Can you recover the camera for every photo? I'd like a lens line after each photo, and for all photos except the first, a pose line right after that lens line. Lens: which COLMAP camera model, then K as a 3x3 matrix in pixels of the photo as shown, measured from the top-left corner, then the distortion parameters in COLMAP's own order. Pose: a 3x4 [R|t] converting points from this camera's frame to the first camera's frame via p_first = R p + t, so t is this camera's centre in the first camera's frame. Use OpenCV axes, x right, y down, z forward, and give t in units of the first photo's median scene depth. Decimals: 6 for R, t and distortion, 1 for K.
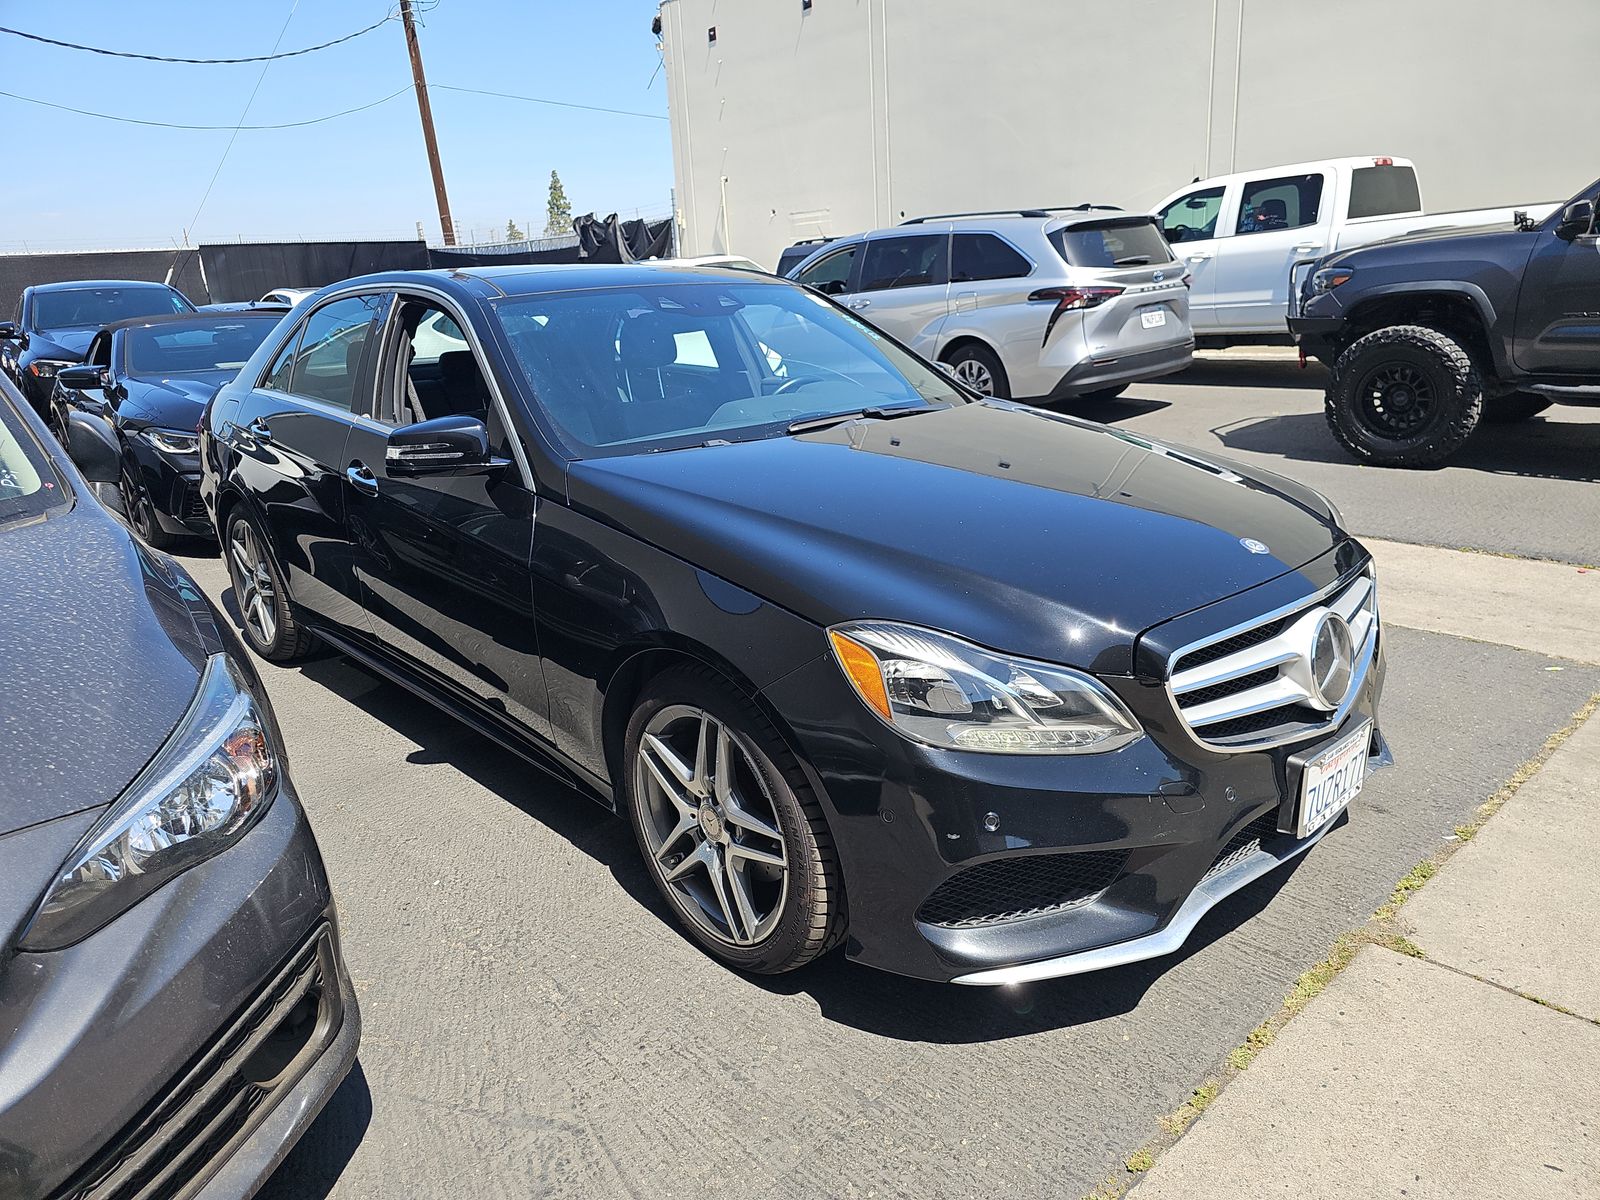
lens RADIAL K [[1097.0, 0, 807.0], [0, 1097.0, 577.2], [0, 0, 1]] dist [0.061309, -0.058044]
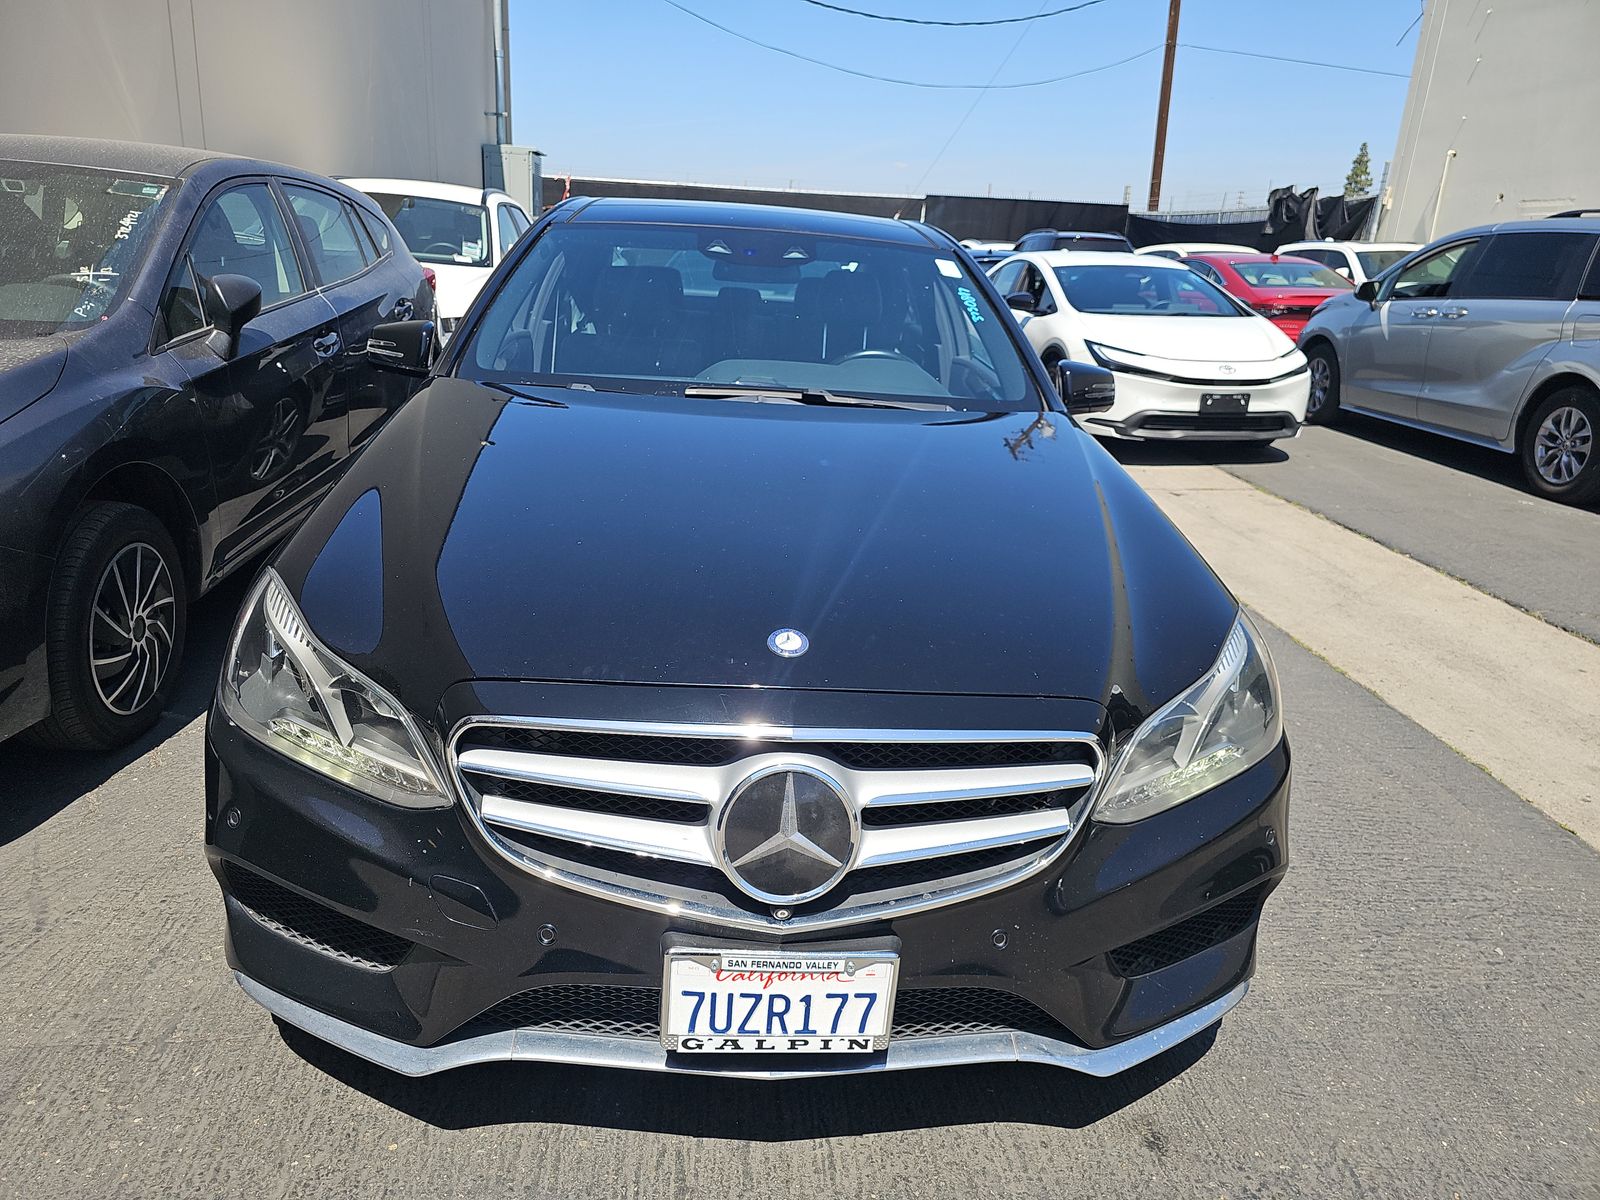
lens RADIAL K [[1097.0, 0, 807.0], [0, 1097.0, 577.2], [0, 0, 1]] dist [0.061309, -0.058044]
pose [[0.775769, 0.271721, -0.569518, 0.113723], [-0.257892, 0.960247, 0.106853, -0.020500], [0.575912, 0.063980, 0.815004, 0.062692]]
